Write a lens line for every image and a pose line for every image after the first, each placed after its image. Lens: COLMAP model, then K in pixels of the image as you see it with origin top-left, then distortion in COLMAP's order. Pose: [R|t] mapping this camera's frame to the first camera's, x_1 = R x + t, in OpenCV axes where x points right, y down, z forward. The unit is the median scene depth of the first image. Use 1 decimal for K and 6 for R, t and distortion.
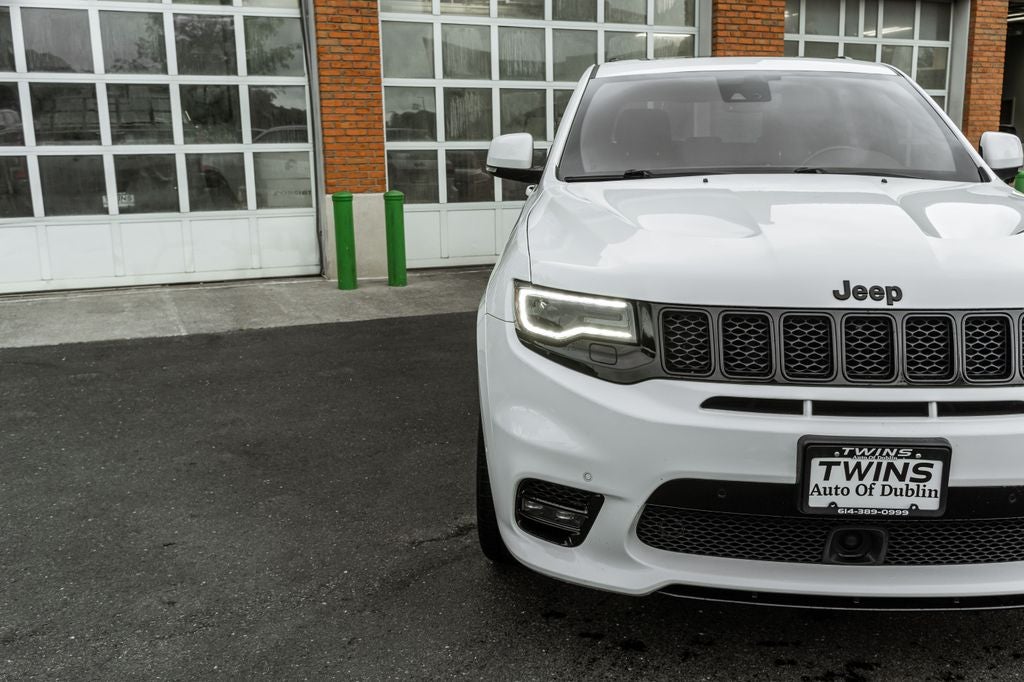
lens RADIAL K [[925.4, 0, 512.0], [0, 925.4, 341.0], [0, 0, 1]] dist [-0.007586, -0.006595]
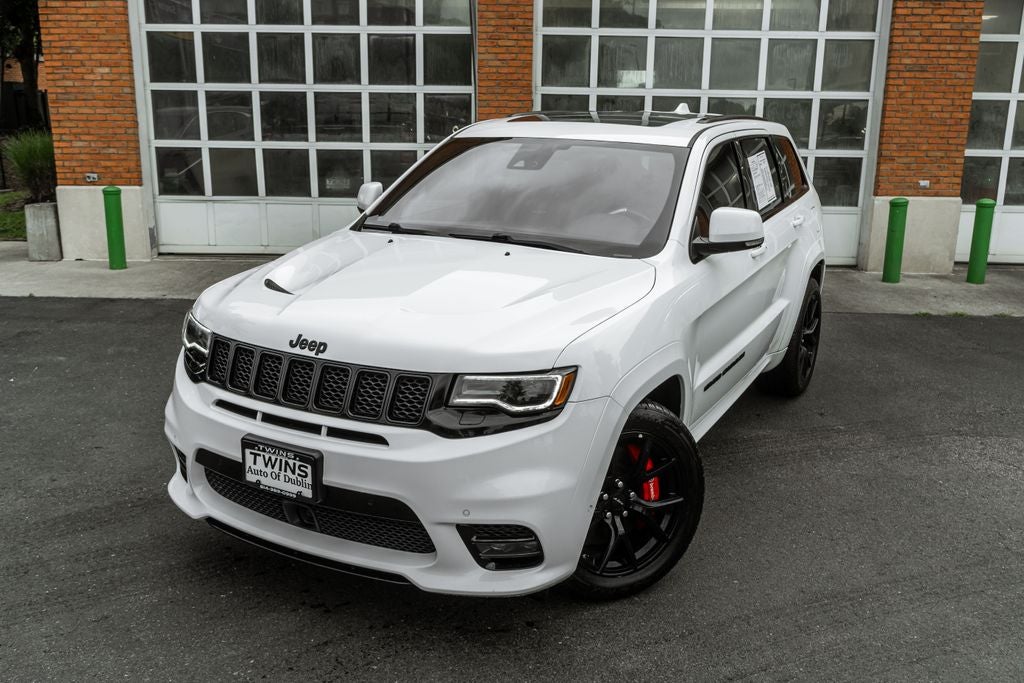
lens RADIAL K [[930.7, 0, 477.3], [0, 930.7, 351.4], [0, 0, 1]] dist [-0.009281, 0.008496]
pose [[0.905065, 0.126598, -0.405993, 1.090727], [-0.107293, 0.991755, 0.070070, -0.154328], [0.411516, -0.019858, 0.911186, -0.199472]]
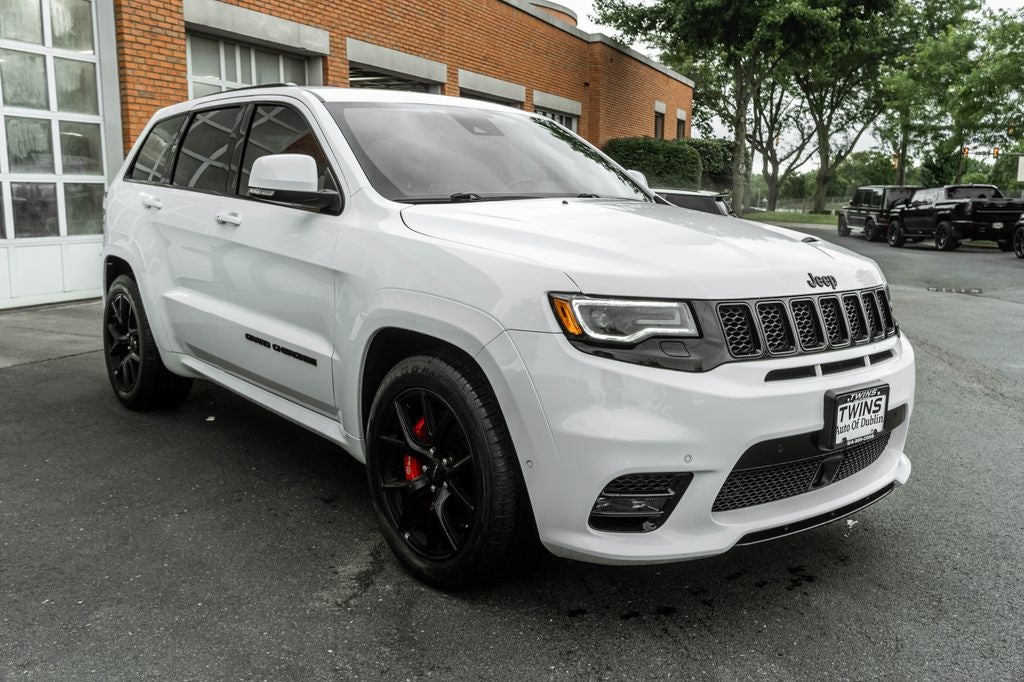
lens RADIAL K [[930.7, 0, 477.3], [0, 930.7, 350.9], [0, 0, 1]] dist [-0.009281, 0.008496]
pose [[0.725096, -0.095737, 0.681960, -0.809906], [0.122026, 0.992481, 0.009585, -0.022910], [-0.677750, 0.076267, 0.731326, 0.321894]]
